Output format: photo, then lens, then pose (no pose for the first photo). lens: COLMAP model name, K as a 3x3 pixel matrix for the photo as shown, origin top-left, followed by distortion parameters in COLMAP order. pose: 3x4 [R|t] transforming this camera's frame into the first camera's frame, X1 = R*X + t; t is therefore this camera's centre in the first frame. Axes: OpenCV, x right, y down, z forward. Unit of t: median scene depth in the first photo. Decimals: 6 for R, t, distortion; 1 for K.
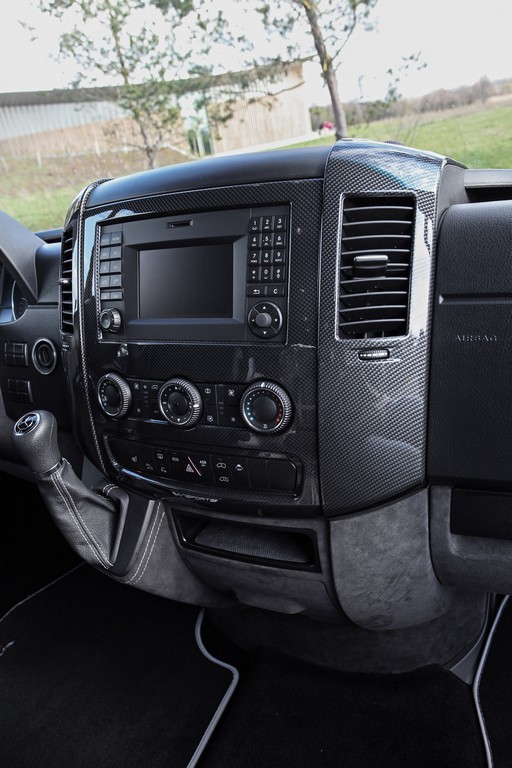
lens RADIAL K [[609.0, 0, 255.8], [0, 609.0, 387.6], [0, 0, 1]] dist [0.016077, 0.006710]
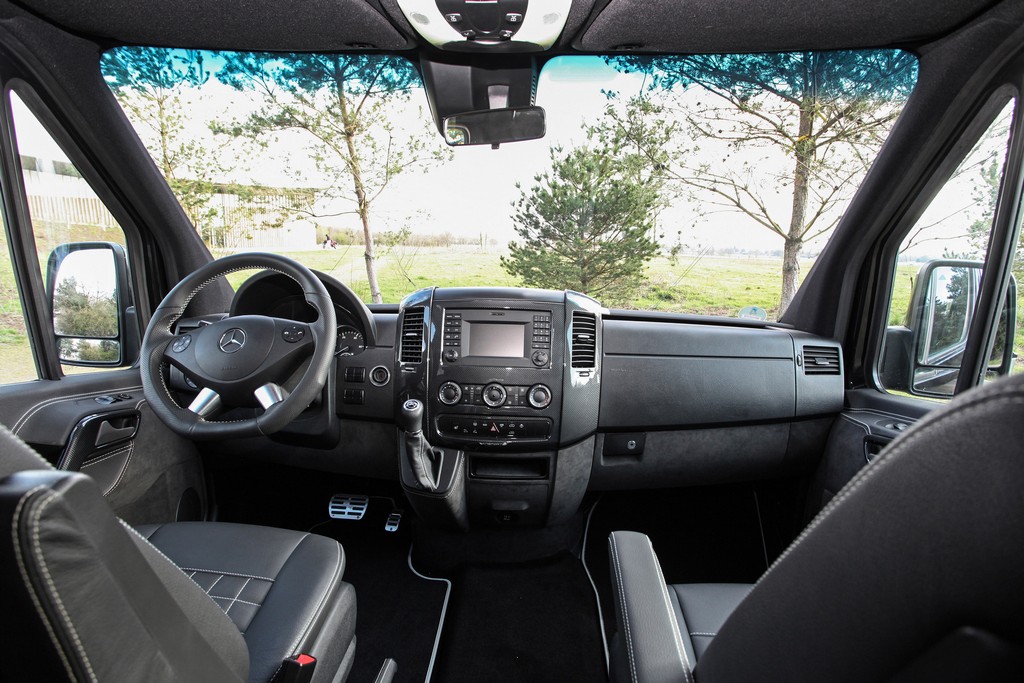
lens RADIAL K [[497.4, 0, 511.0], [0, 497.4, 338.3], [0, 0, 1]] dist [-0.001605, 0.000271]
pose [[0.886555, 0.092915, 0.453196, -0.868646], [0.014482, 0.973569, -0.227933, 0.225224], [-0.462396, 0.208639, 0.861777, -0.555817]]
